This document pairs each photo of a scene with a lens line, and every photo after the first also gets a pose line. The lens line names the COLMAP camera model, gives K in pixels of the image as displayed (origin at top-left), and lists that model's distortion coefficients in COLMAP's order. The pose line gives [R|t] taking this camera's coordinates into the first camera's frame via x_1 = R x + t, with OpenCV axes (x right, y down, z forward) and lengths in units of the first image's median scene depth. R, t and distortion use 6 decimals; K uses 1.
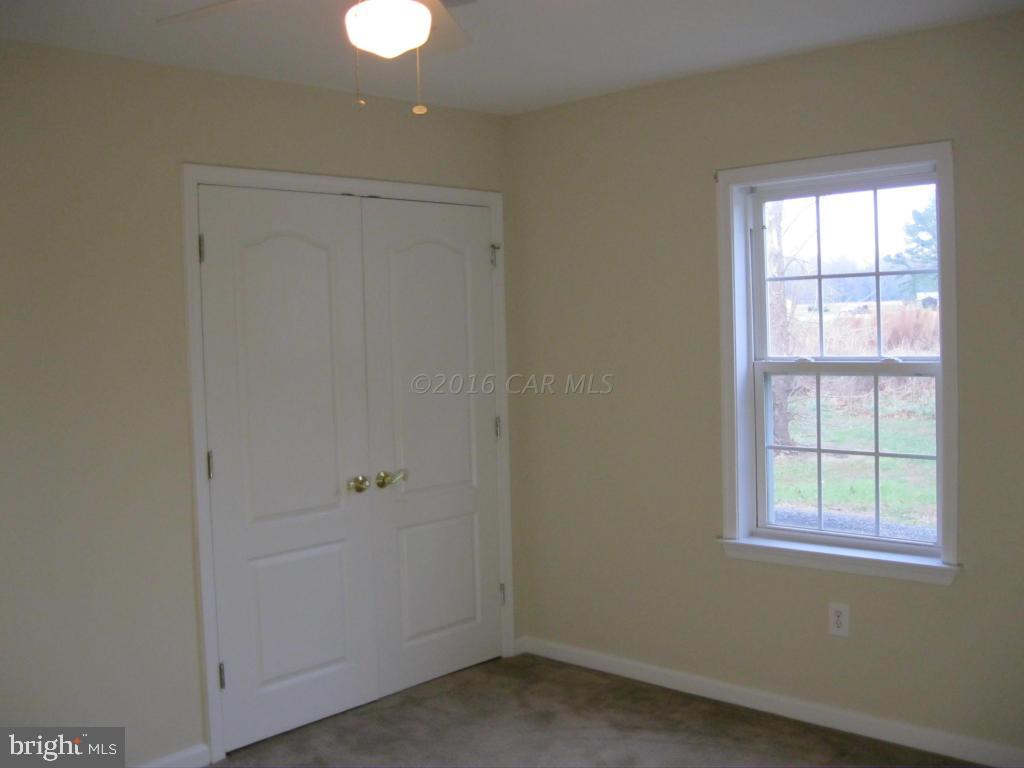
lens RADIAL K [[1037.5, 0, 512.0], [0, 1037.5, 384.0], [0, 0, 1]] dist [-0.152092, 0.097835]
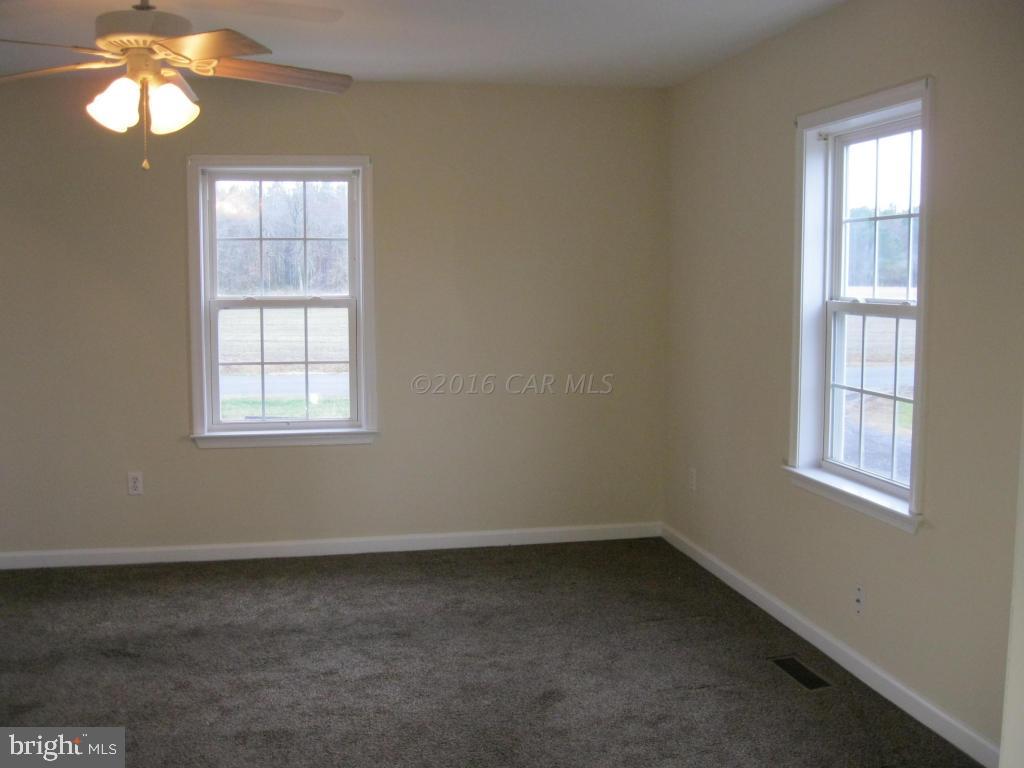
lens RADIAL K [[1037.5, 0, 512.0], [0, 1037.5, 384.0], [0, 0, 1]] dist [-0.152092, 0.097835]
pose [[0.825094, 0.079755, -0.559338, 0.601619], [-0.040340, 0.995776, 0.082480, -0.011696], [0.563554, -0.045490, 0.824826, -0.034818]]
